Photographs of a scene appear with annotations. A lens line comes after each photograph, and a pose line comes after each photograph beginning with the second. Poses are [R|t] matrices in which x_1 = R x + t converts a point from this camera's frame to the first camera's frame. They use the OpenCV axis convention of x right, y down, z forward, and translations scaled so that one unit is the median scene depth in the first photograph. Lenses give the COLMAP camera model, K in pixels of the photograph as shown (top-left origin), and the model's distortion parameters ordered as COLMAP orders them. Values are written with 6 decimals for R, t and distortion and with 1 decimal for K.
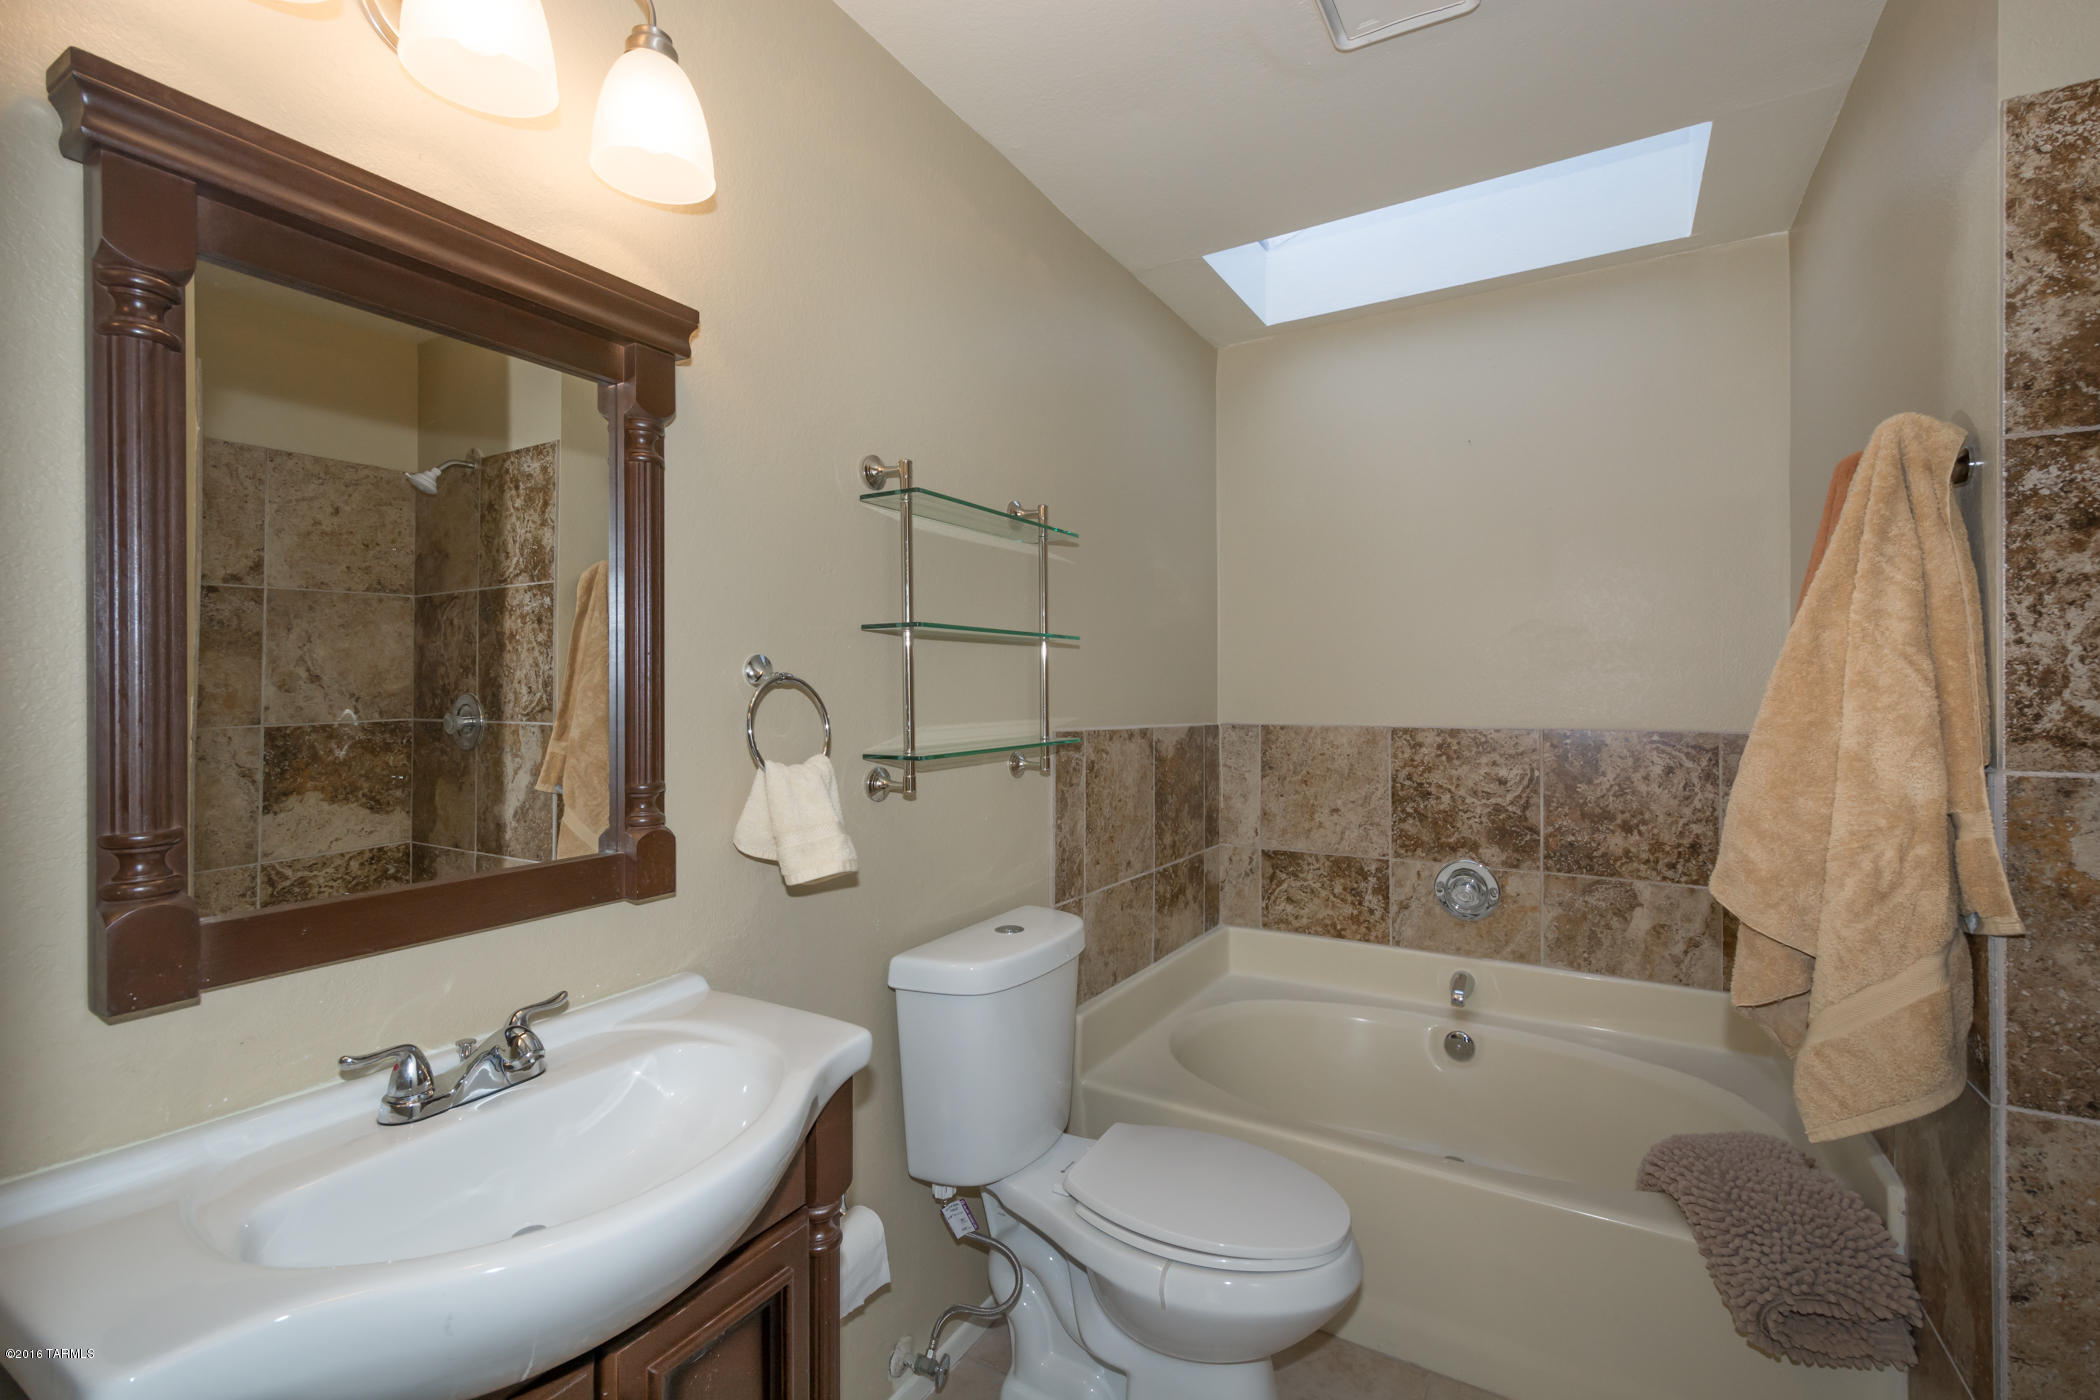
lens RADIAL K [[913.7, 0, 1076.3], [0, 913.7, 692.0], [0, 0, 1]] dist [0.000428, 0.000062]
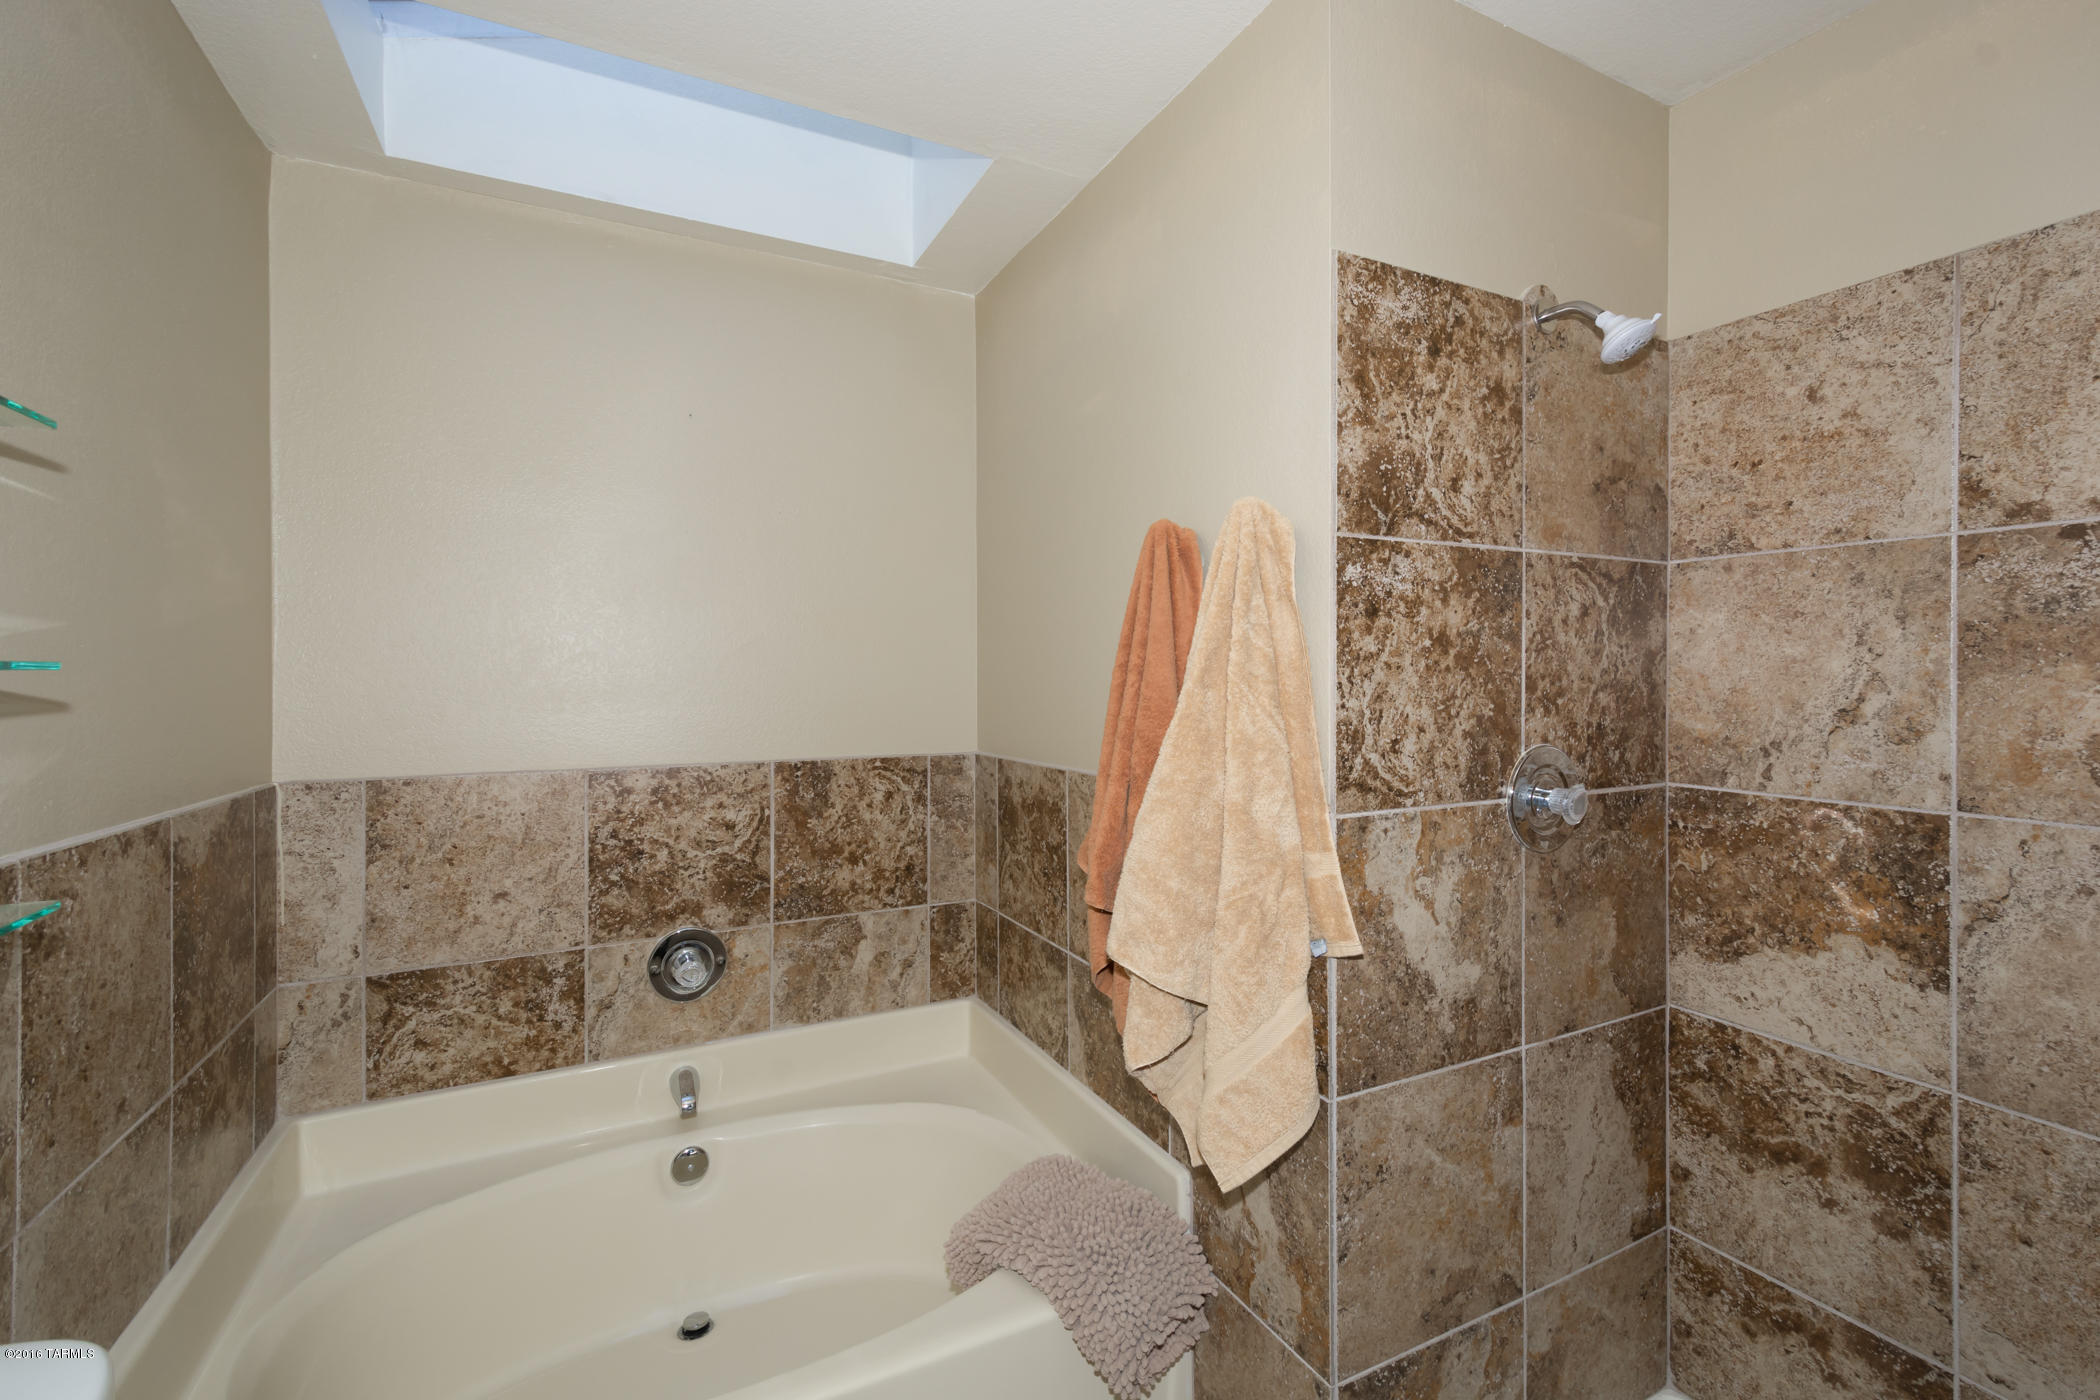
lens RADIAL K [[913.8, 0, 1063.8], [0, 913.8, 675.1], [0, 0, 1]] dist [0.018482, -0.006463]
pose [[0.550646, 0.002240, 0.834736, -0.073030], [0.000654, 0.999995, -0.003115, -0.039251], [-0.834739, 0.002262, 0.550642, 0.273180]]
